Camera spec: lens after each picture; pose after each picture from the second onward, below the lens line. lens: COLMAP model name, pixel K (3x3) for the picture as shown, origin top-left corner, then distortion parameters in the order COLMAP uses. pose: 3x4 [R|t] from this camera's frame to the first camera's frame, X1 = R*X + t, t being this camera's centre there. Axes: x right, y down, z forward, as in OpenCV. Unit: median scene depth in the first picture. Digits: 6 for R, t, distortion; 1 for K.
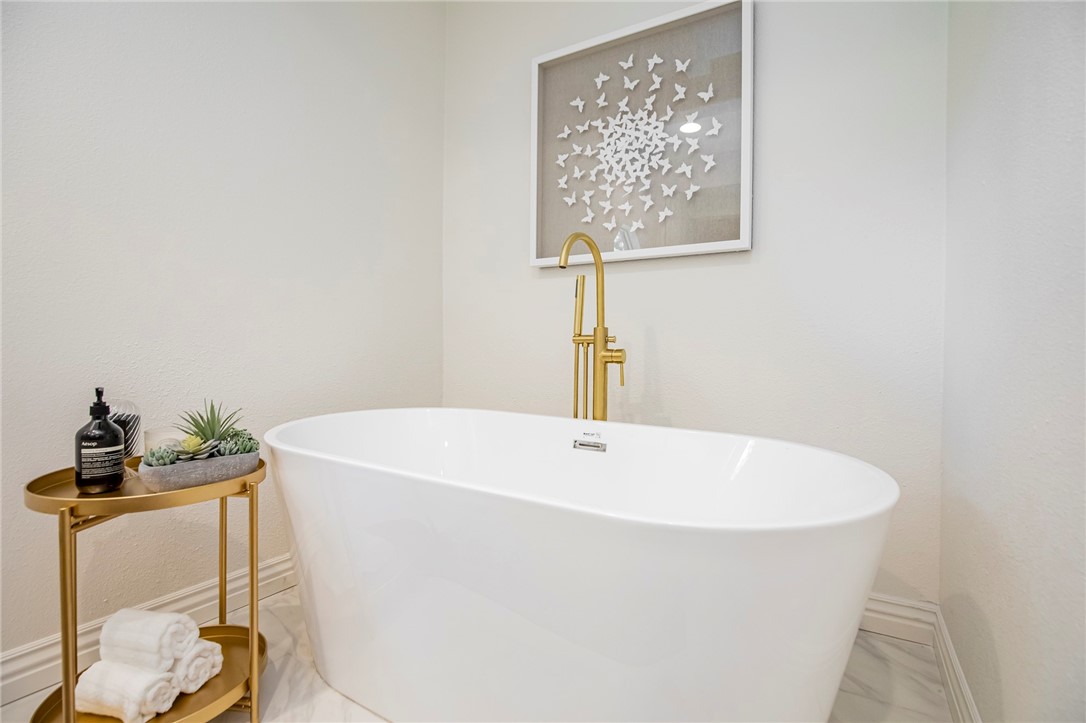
lens RADIAL K [[499.7, 0, 552.7], [0, 499.7, 361.6], [0, 0, 1]] dist [-0.029699, 0.000075]
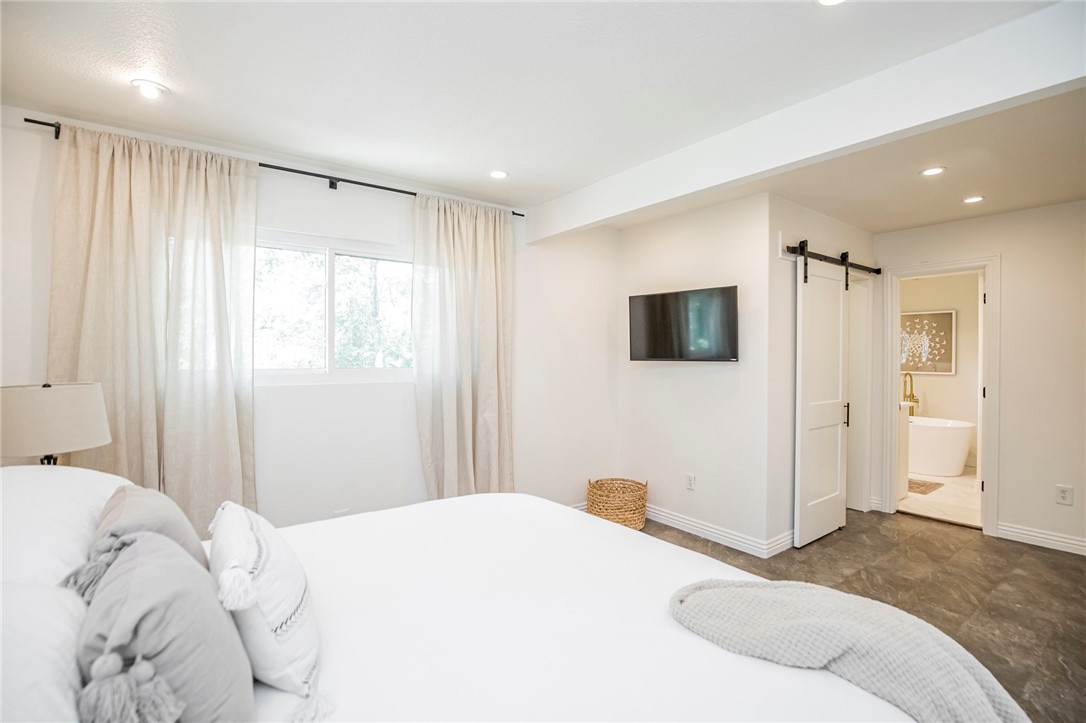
lens RADIAL K [[511.7, 0, 554.8], [0, 511.7, 358.0], [0, 0, 1]] dist [-0.034521, 0.007841]
pose [[0.926229, -0.004423, -0.376935, -1.000999], [-0.002978, 0.999814, -0.019050, -0.258655], [0.376950, 0.018767, 0.926044, -3.730767]]
